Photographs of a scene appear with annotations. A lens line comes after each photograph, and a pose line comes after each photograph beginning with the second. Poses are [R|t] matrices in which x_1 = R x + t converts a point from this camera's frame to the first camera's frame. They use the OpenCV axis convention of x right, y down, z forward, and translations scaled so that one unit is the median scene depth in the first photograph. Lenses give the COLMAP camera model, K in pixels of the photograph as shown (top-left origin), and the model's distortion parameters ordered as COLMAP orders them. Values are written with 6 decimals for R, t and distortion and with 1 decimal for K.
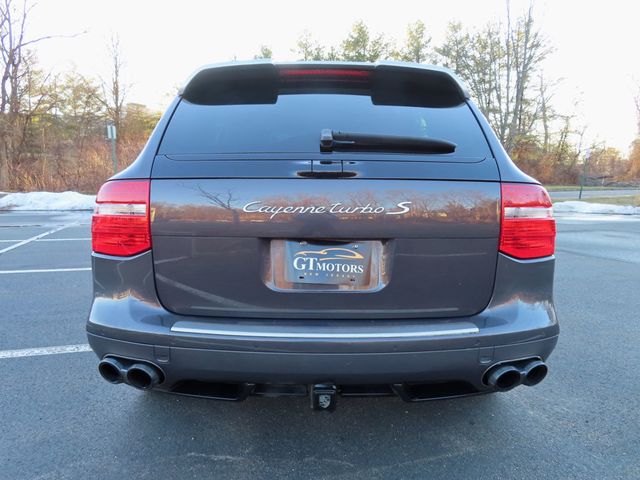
lens RADIAL K [[457.7, 0, 317.6], [0, 457.7, 240.6], [0, 0, 1]] dist [-0.006681, 0.000889]
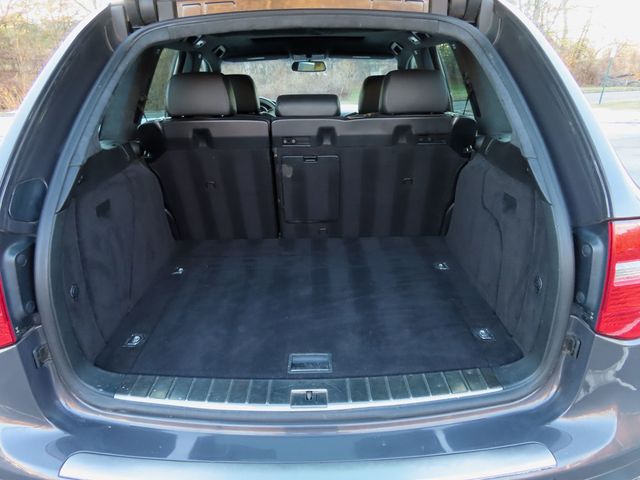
lens RADIAL K [[457.7, 0, 317.6], [0, 457.7, 240.6], [0, 0, 1]] dist [-0.006681, 0.000889]
pose [[0.999693, -0.022701, -0.009959, 0.007786], [0.024221, 0.980047, 0.197286, -0.041091], [0.005282, -0.197467, 0.980295, 0.080996]]
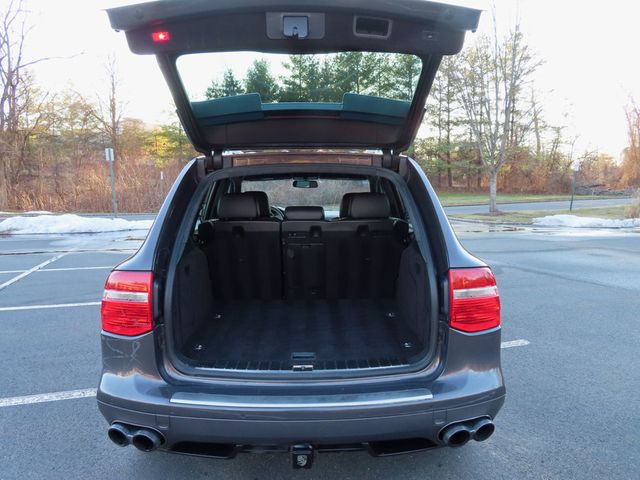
lens RADIAL K [[458.2, 0, 318.1], [0, 458.2, 239.4], [0, 0, 1]] dist [-0.013161, 0.006282]
pose [[0.999869, -0.014993, 0.006162, 0.010281], [0.015128, 0.999634, -0.022428, -0.033605], [-0.005824, 0.022519, 0.999729, -0.032724]]
